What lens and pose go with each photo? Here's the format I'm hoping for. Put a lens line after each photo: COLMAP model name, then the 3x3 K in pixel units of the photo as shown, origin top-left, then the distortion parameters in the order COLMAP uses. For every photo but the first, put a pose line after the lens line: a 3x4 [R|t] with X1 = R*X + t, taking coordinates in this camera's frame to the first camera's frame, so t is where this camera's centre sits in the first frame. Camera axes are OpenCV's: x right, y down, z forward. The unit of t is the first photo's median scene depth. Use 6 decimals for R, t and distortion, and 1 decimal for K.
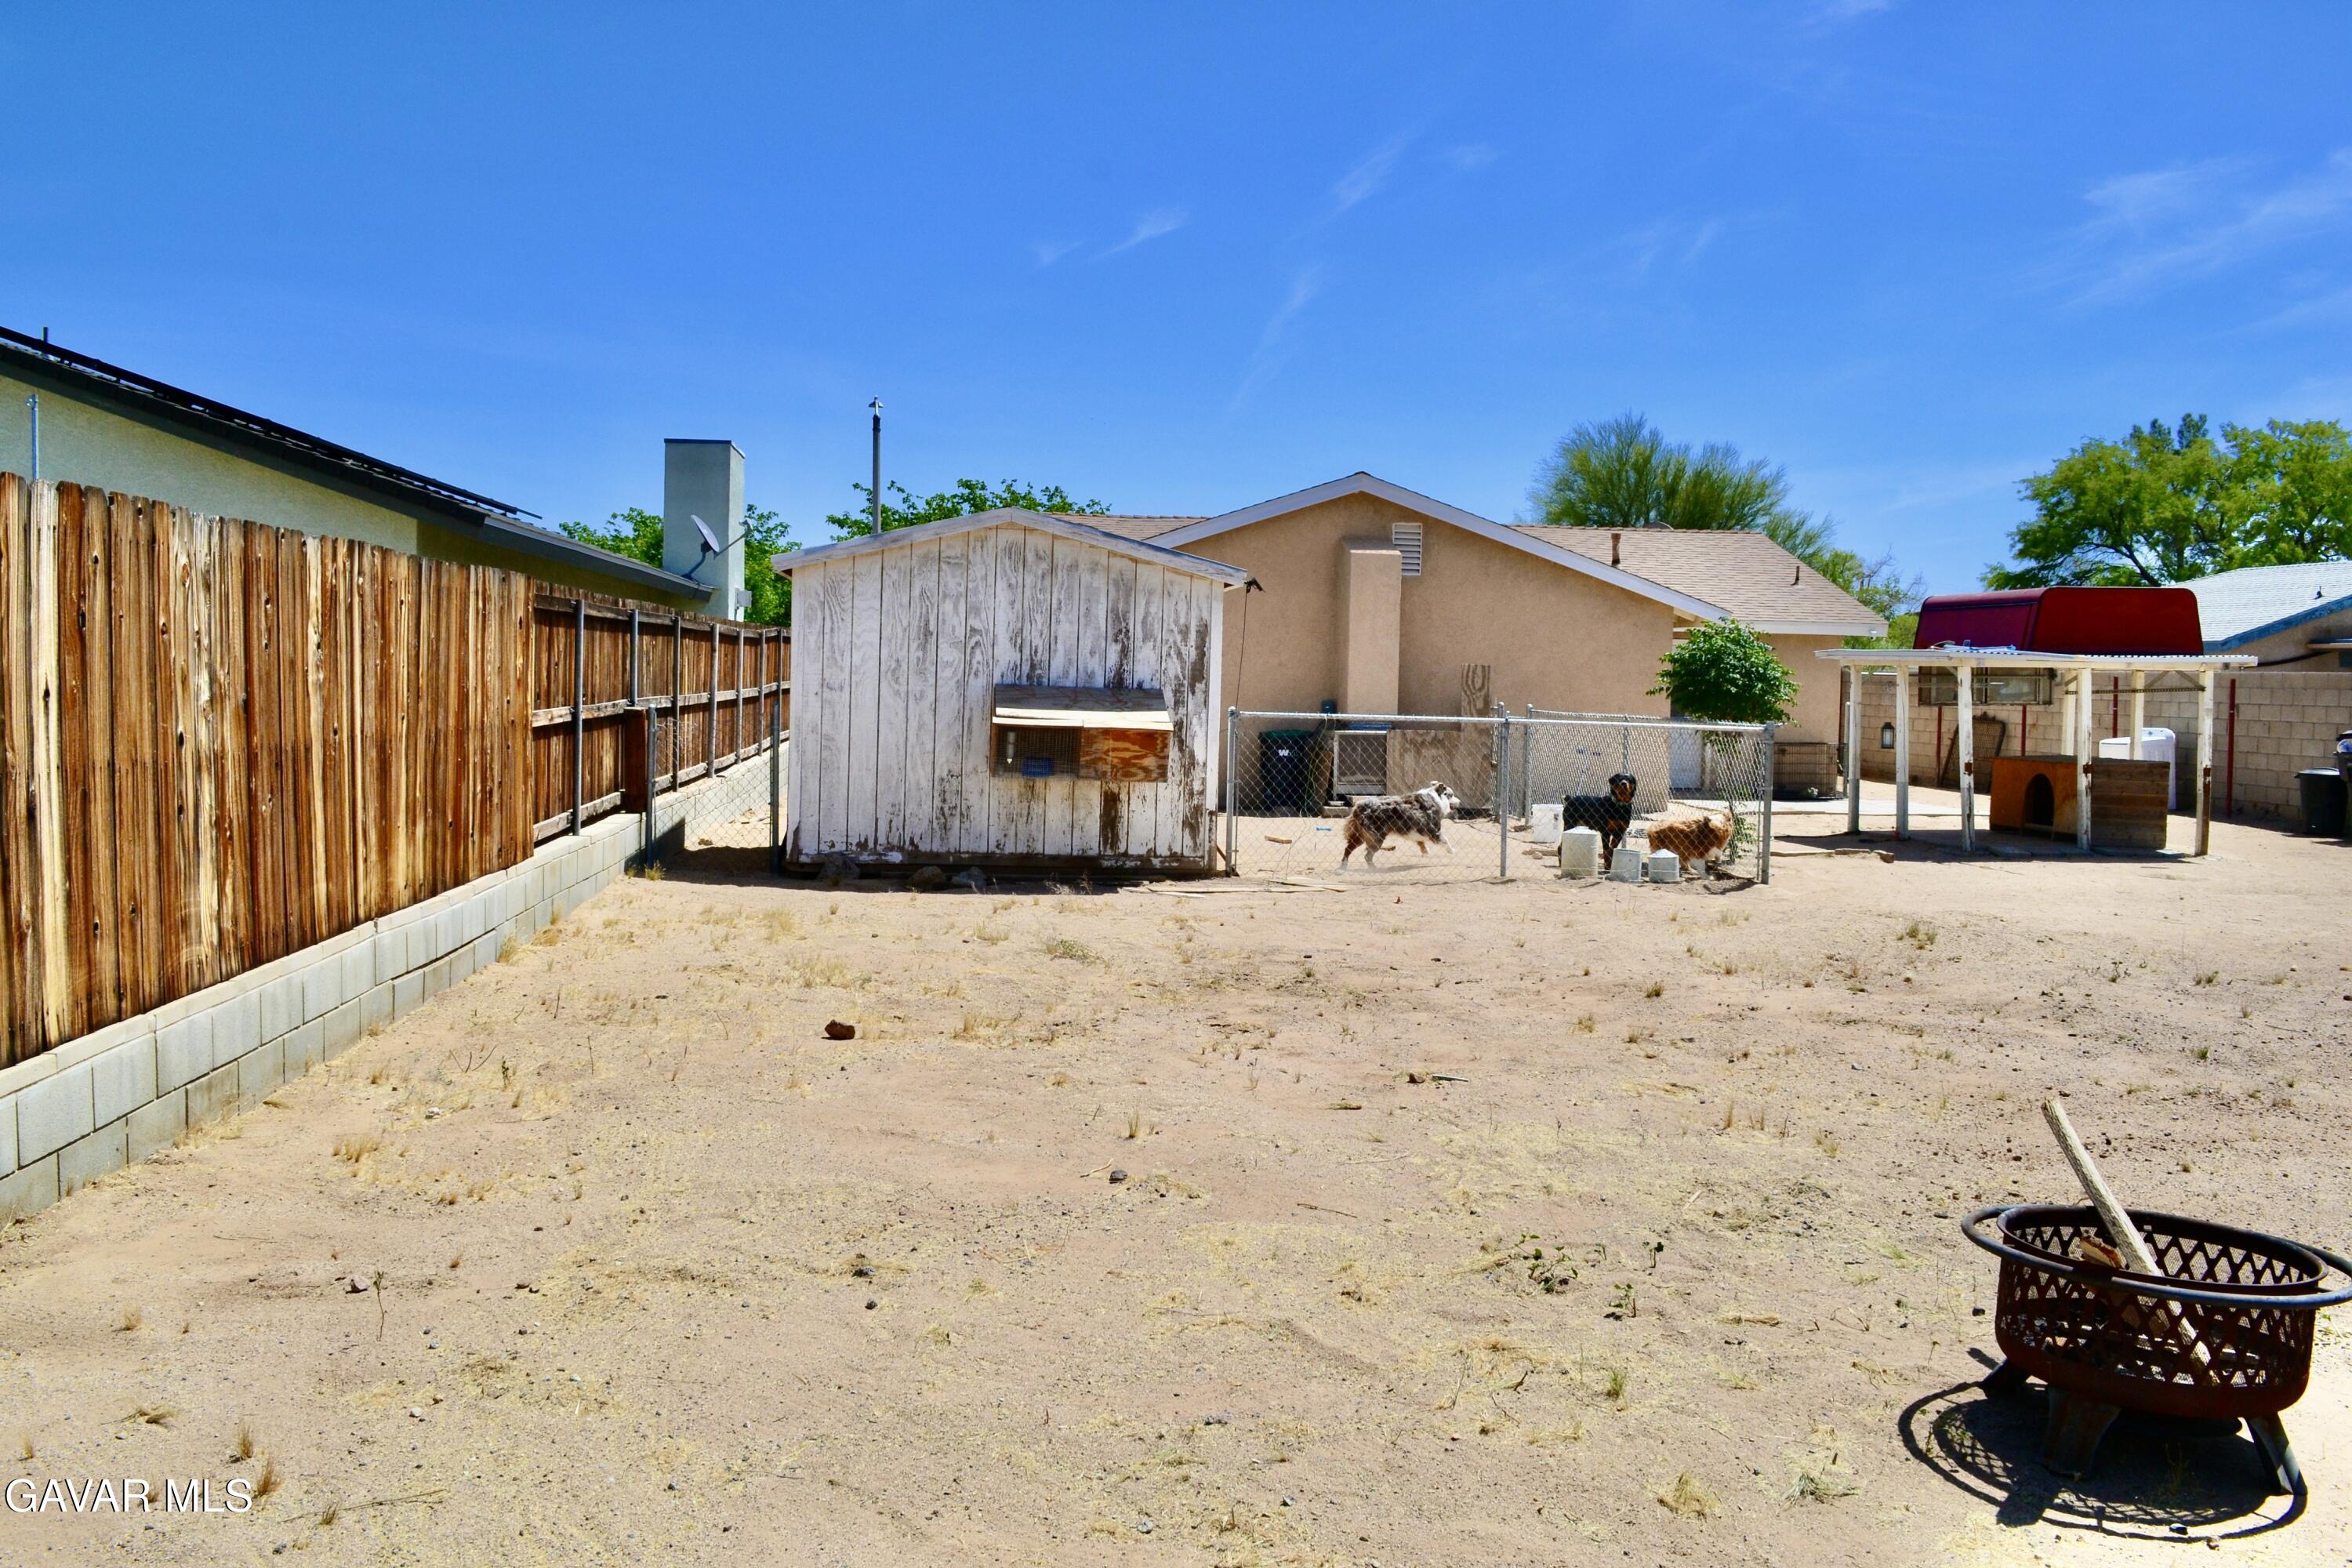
lens RADIAL K [[1863.5, 0, 1176.0], [0, 1863.5, 784.0], [0, 0, 1]] dist [-0.090077, 0.004115]
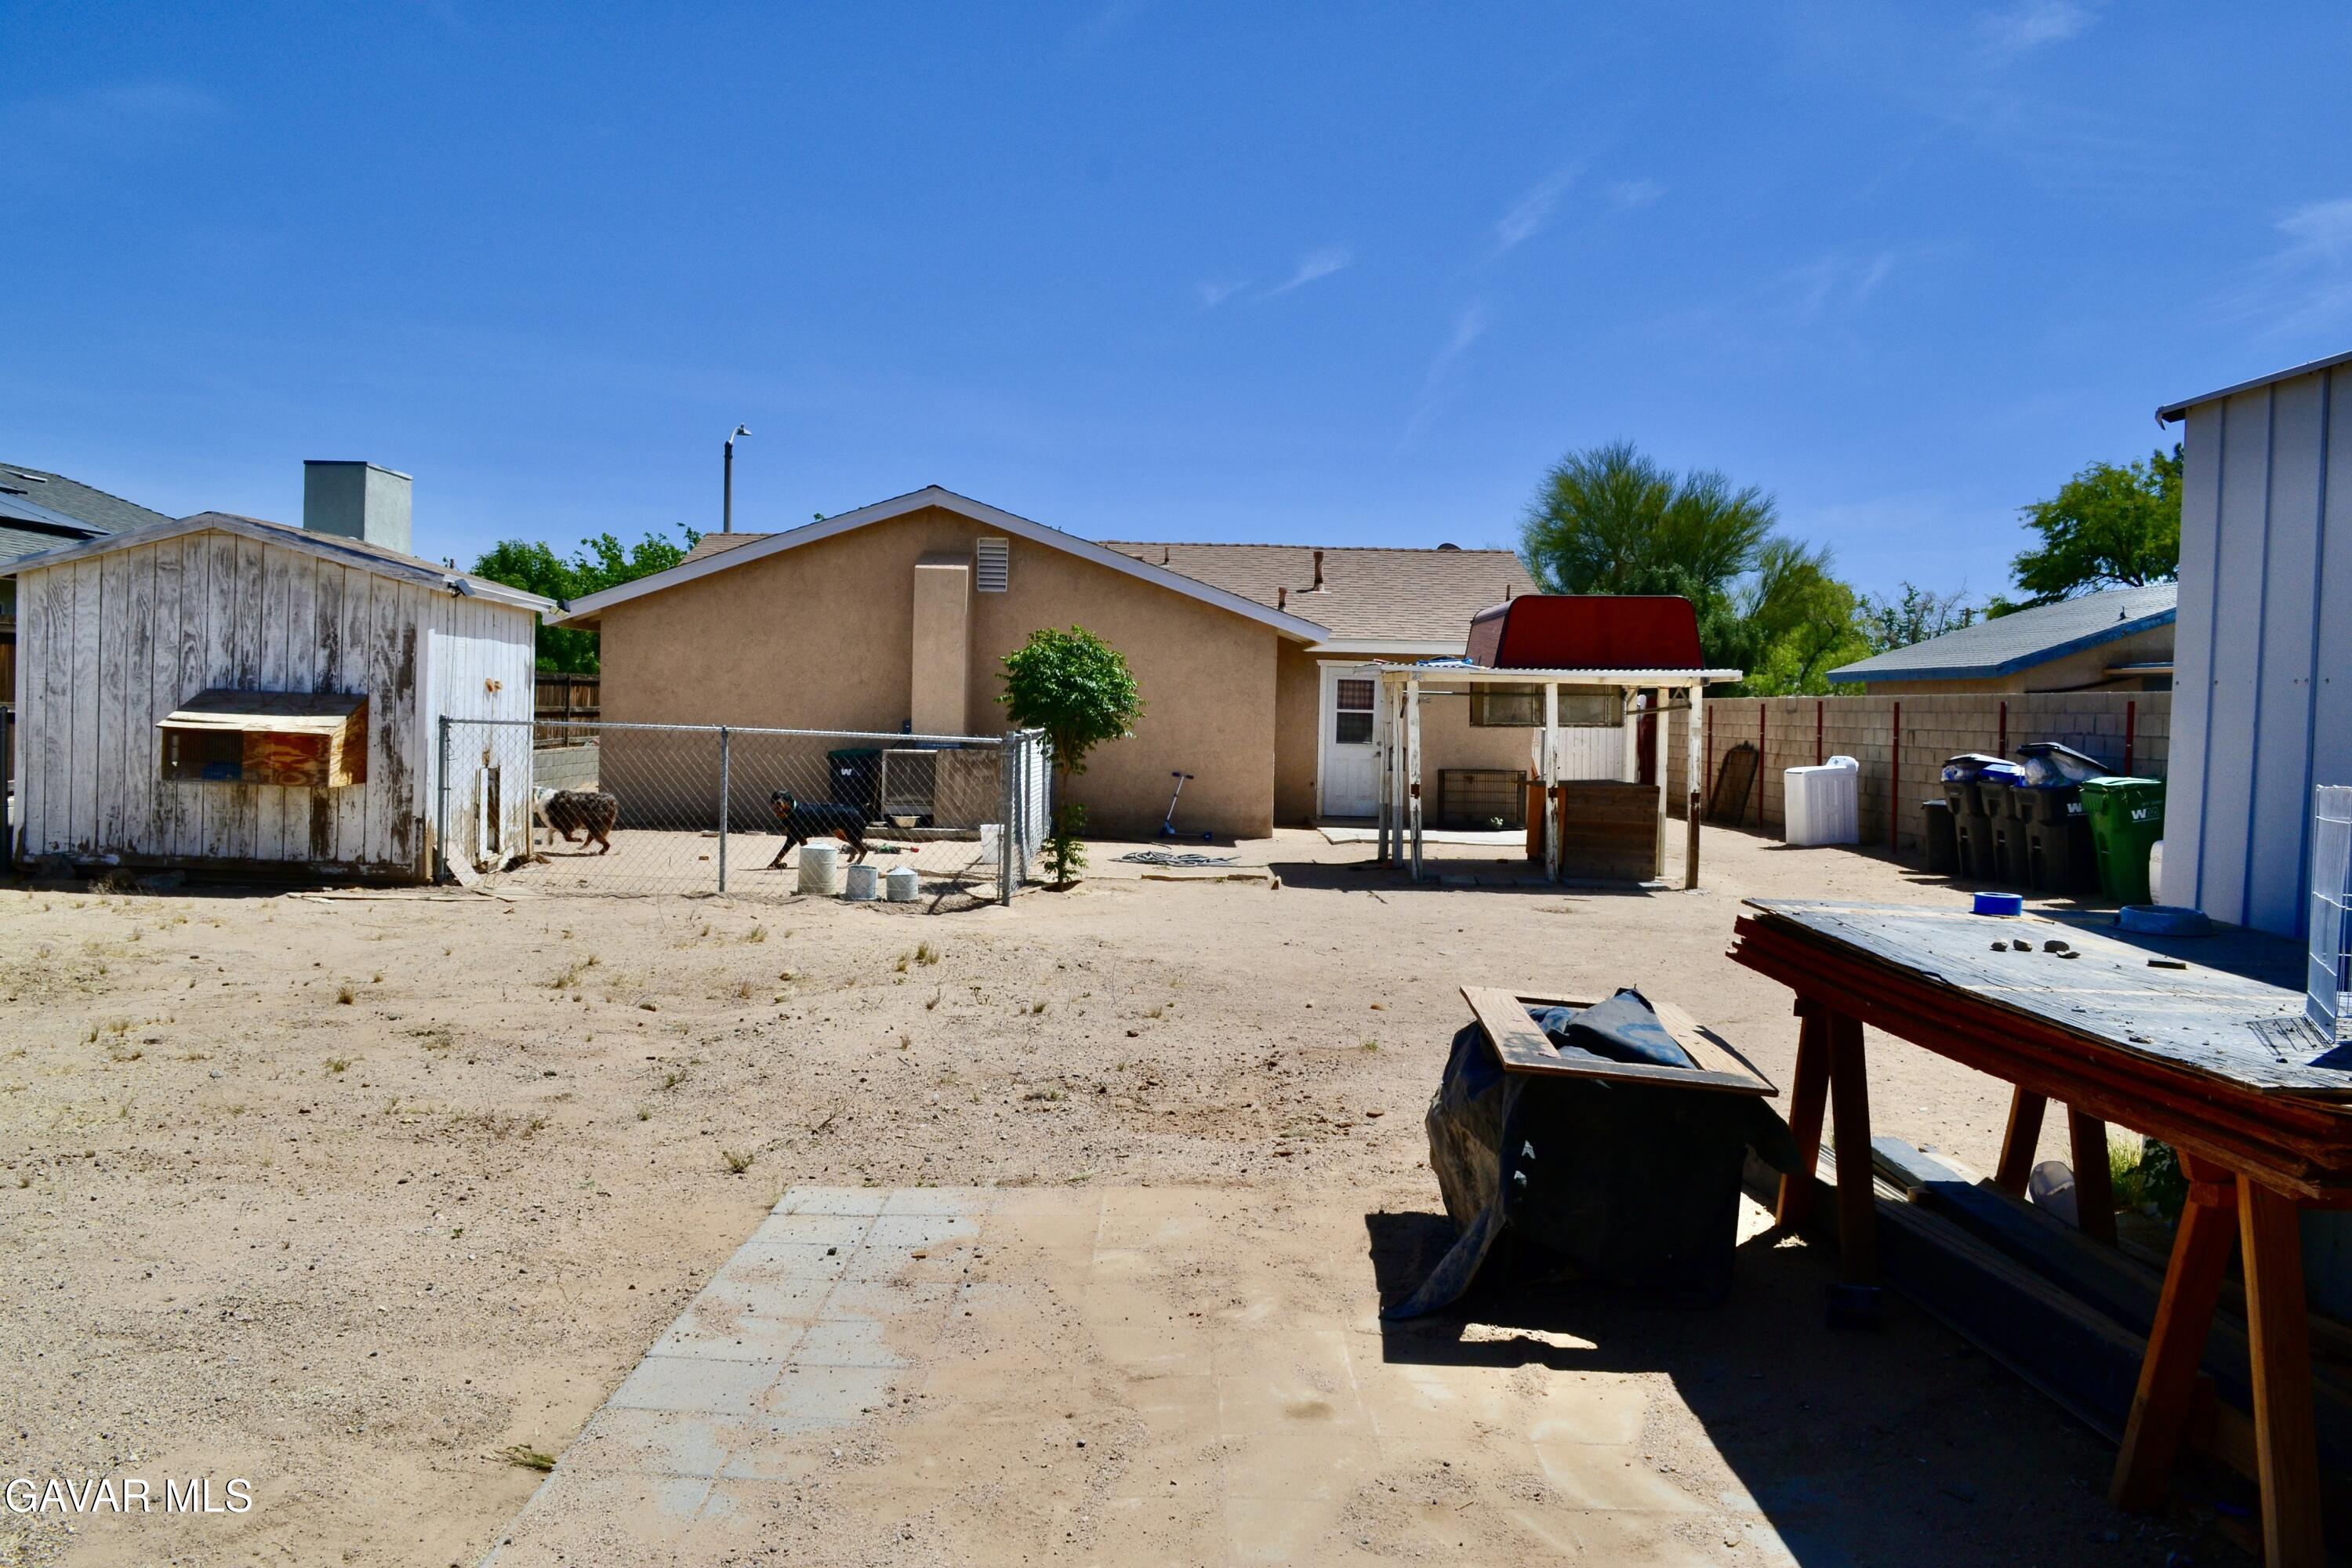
lens RADIAL K [[1855.6, 0, 1176.0], [0, 1855.6, 784.0], [0, 0, 1]] dist [-0.086538, 0.015207]
pose [[0.995915, 0.010930, -0.089629, 0.508542], [-0.012707, 0.999733, -0.019280, 0.009921], [0.089394, 0.020340, 0.995789, 0.072084]]
